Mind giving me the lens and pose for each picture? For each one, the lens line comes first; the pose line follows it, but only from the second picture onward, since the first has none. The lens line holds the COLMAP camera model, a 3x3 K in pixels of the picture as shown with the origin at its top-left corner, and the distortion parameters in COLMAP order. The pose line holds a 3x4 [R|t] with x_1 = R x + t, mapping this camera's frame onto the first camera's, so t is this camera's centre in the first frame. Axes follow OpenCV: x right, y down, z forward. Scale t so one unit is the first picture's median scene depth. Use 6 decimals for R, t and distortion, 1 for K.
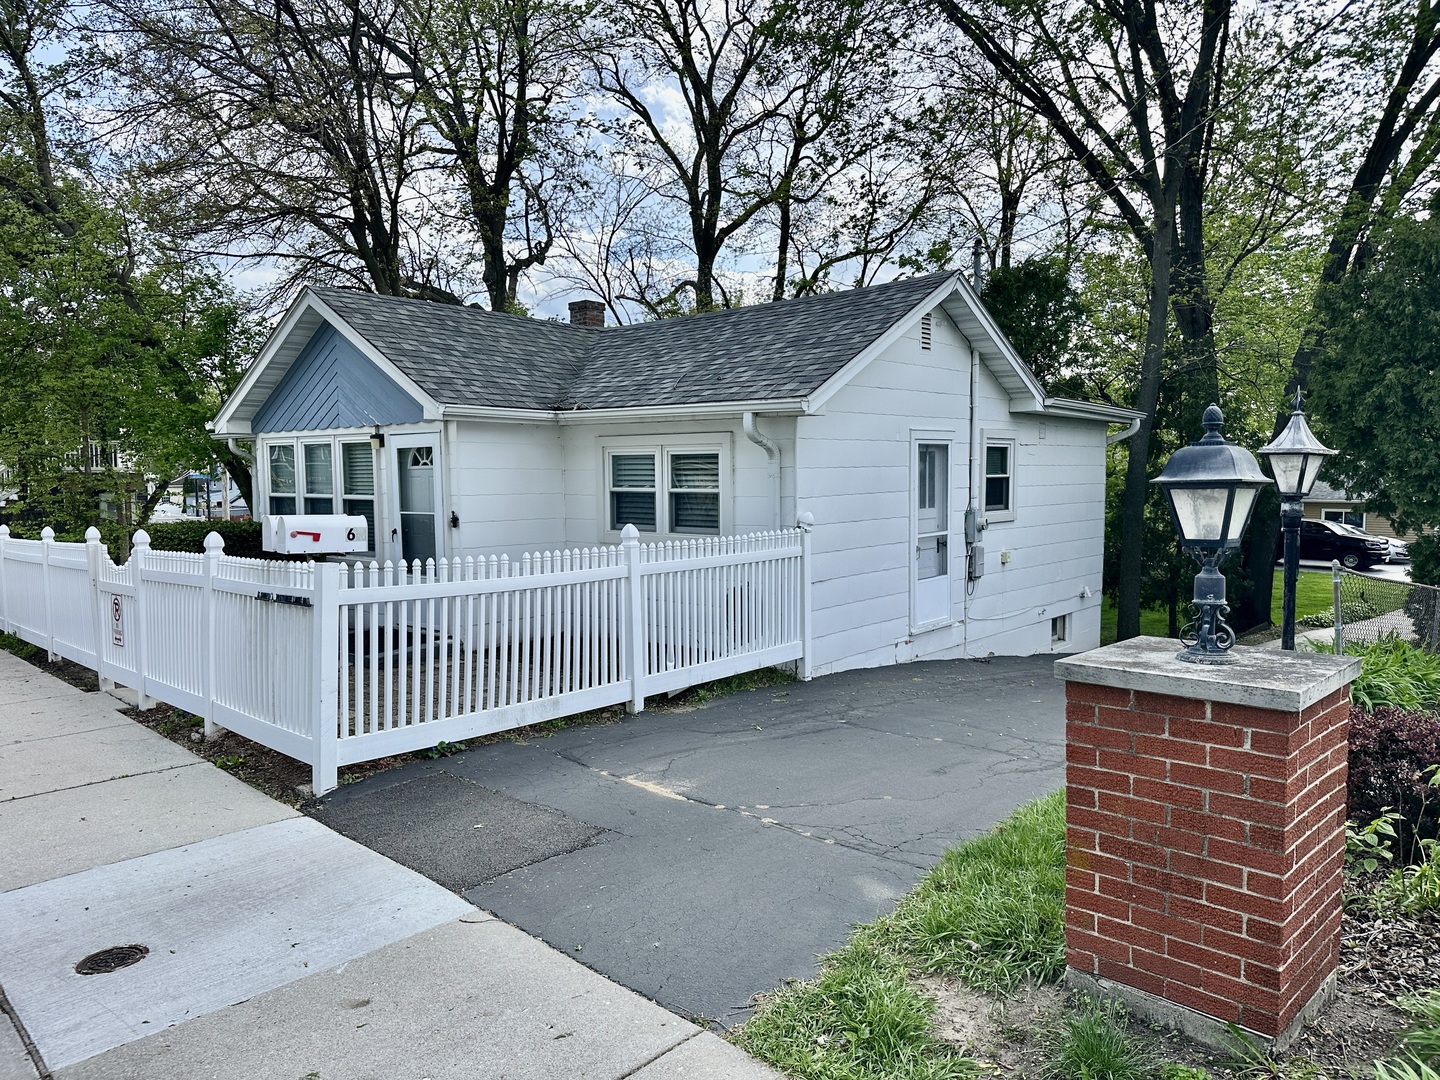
lens RADIAL K [[1039.5, 0, 722.1], [0, 1039.5, 540.0], [0, 0, 1]] dist [0.082726, 0.000705]
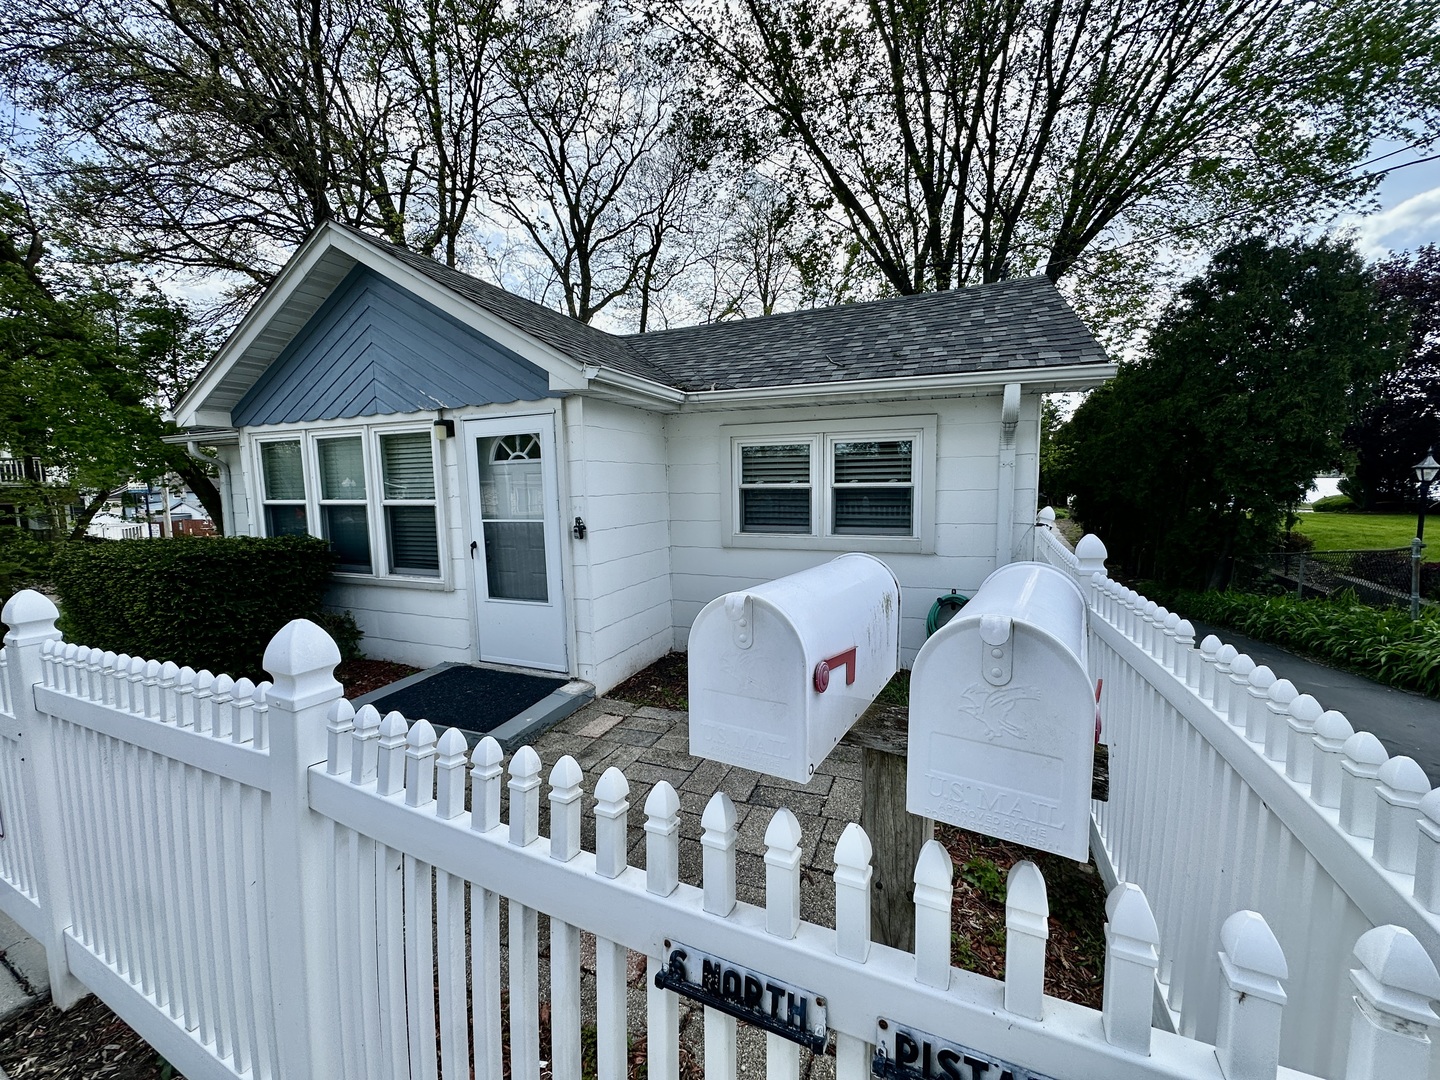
lens RADIAL K [[583.8, 0, 717.0], [0, 583.8, 535.8], [0, 0, 1]] dist [0.015179, 0.000259]
pose [[0.949531, -0.040703, 0.311021, -0.270211], [0.033101, 0.999011, 0.029683, -0.021547], [-0.311921, -0.017890, 0.949939, 0.517498]]
